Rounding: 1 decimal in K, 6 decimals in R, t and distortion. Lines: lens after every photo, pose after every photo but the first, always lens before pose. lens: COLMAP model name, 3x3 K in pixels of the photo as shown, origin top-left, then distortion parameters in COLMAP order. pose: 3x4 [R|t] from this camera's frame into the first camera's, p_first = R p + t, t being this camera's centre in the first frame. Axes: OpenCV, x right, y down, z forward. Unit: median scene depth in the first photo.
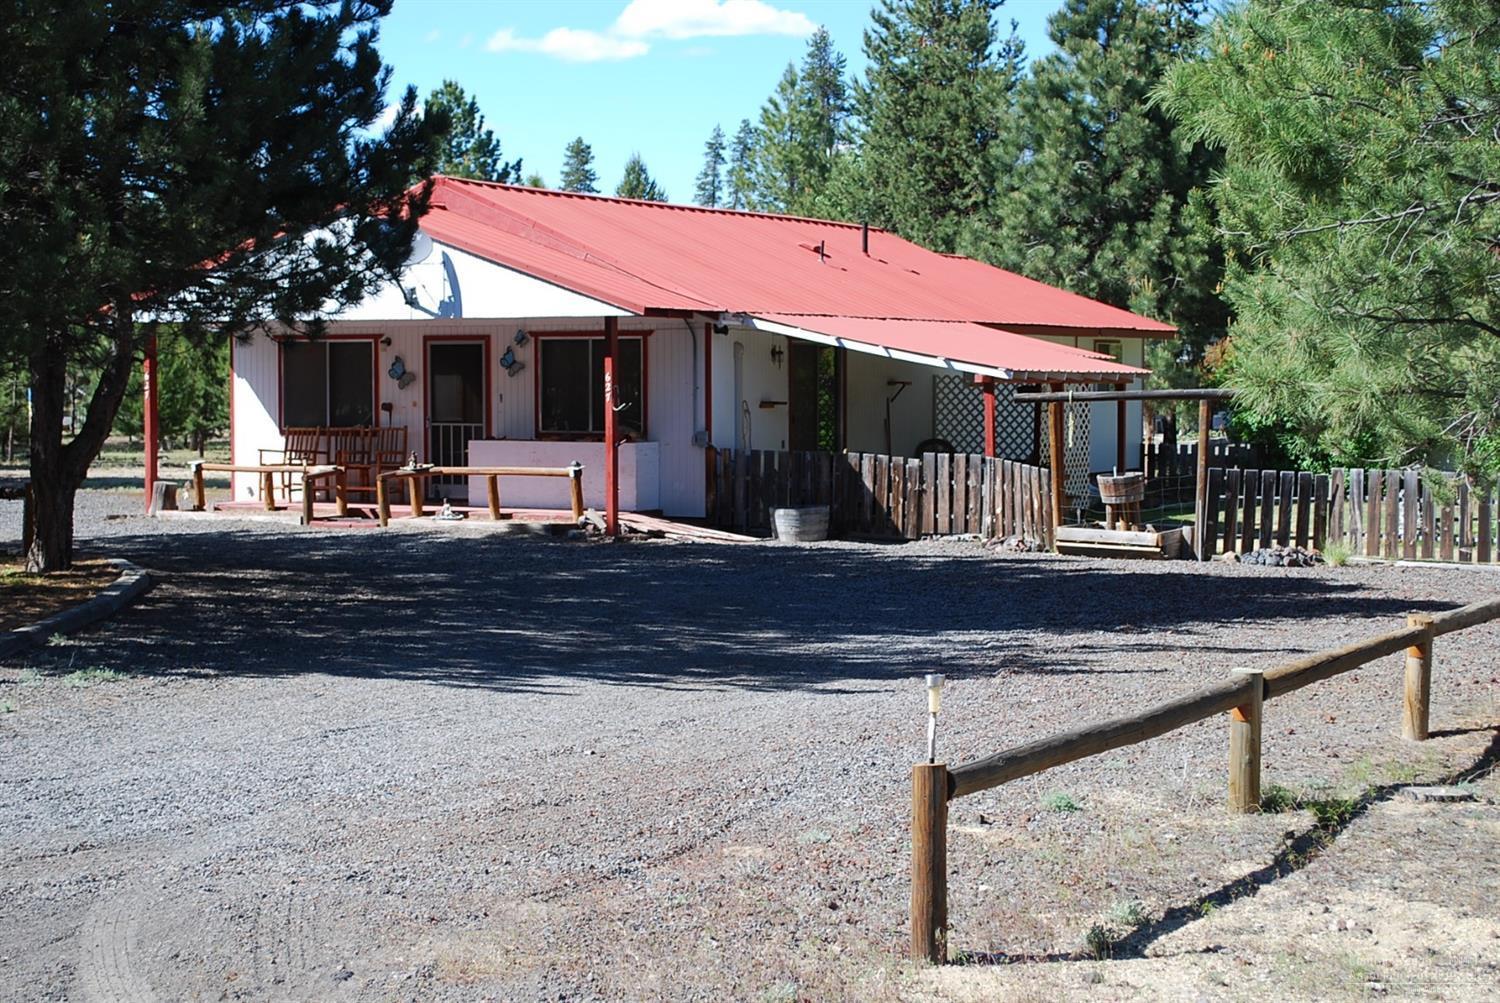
lens RADIAL K [[2541.8, 0, 759.4], [0, 2541.8, 501.8], [0, 0, 1]] dist [0.011038, 0.000000]
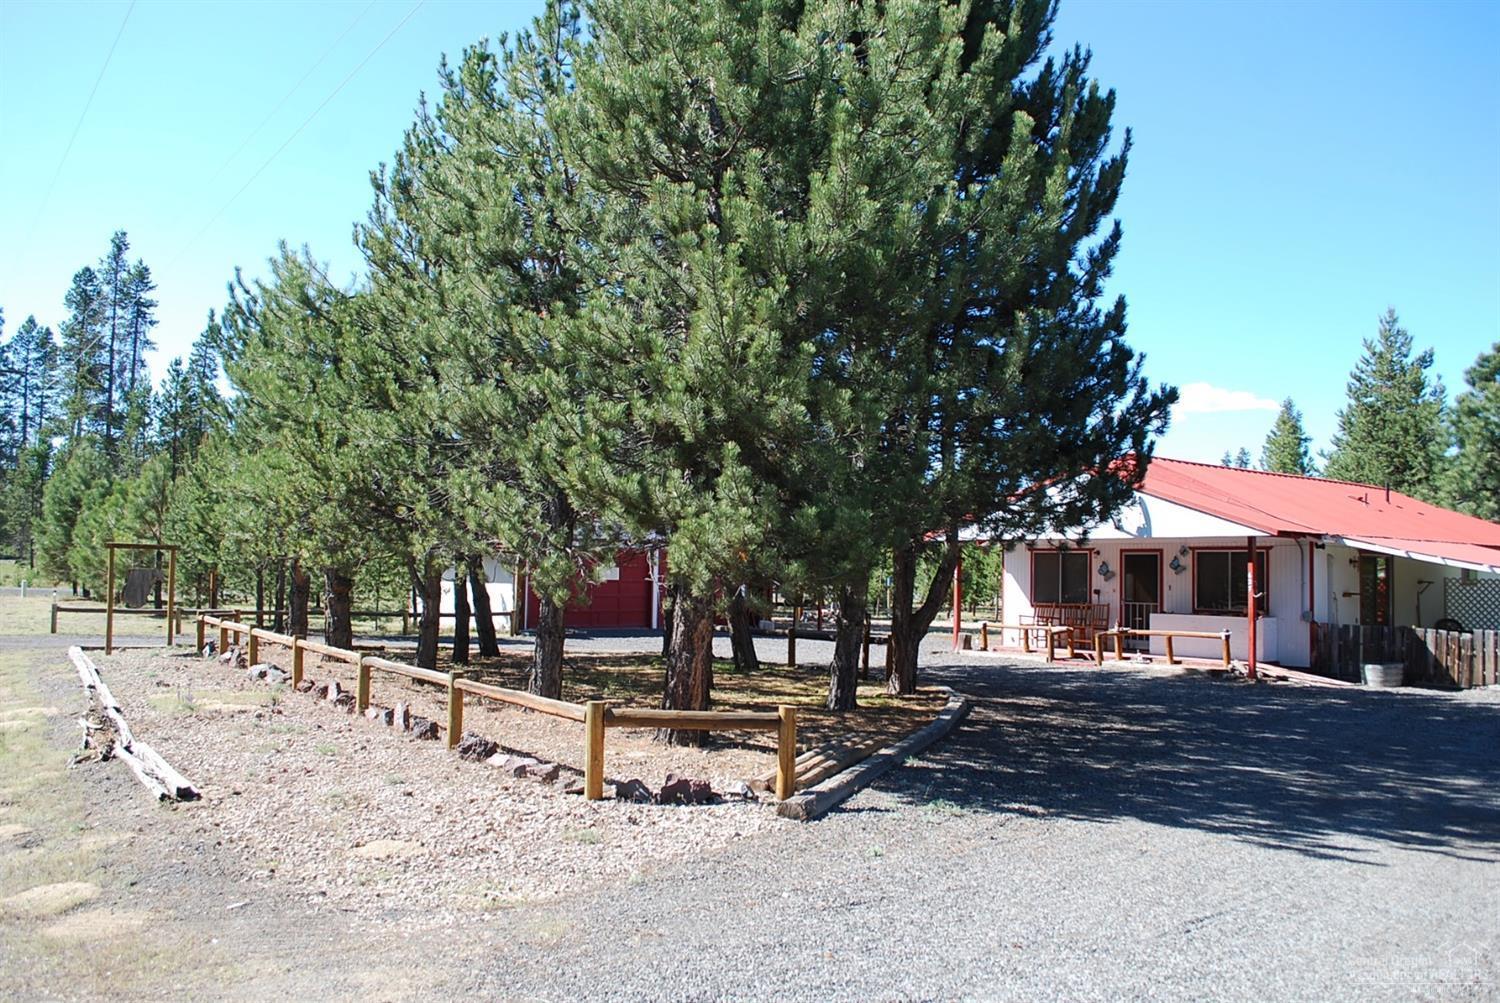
lens RADIAL K [[1183.8, 0, 749.9], [0, 1183.8, 495.4], [0, 0, 1]] dist [-0.088661, 0.017558]
pose [[0.923380, -0.007765, -0.383808, -0.065215], [-0.037246, 0.993266, -0.109704, -0.007778], [0.382076, 0.115593, 0.916873, 0.215794]]
